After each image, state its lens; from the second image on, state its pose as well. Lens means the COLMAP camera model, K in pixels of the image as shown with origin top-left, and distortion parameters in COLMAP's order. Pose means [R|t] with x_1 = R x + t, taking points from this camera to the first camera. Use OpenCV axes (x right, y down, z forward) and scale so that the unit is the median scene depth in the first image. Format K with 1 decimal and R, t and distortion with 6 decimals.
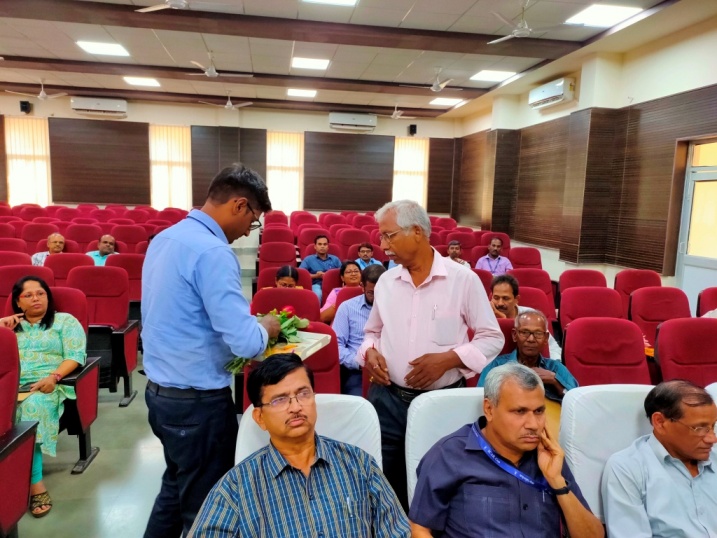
lens RADIAL K [[540.2, 0, 358.5], [0, 540.2, 269.0], [0, 0, 1]] dist [-0.002008, -0.007945]
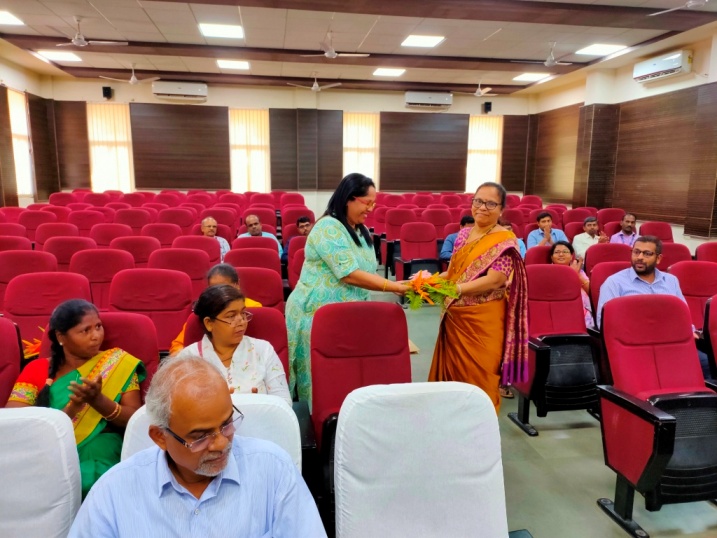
lens RADIAL K [[536.1, 0, 358.5], [0, 536.1, 269.0], [0, 0, 1]] dist [0.043036, -0.071355]
pose [[0.999672, -0.018670, -0.017515, -0.138801], [0.019268, 0.999215, 0.034620, 0.000253], [0.016854, -0.034946, 0.999247, -0.004269]]
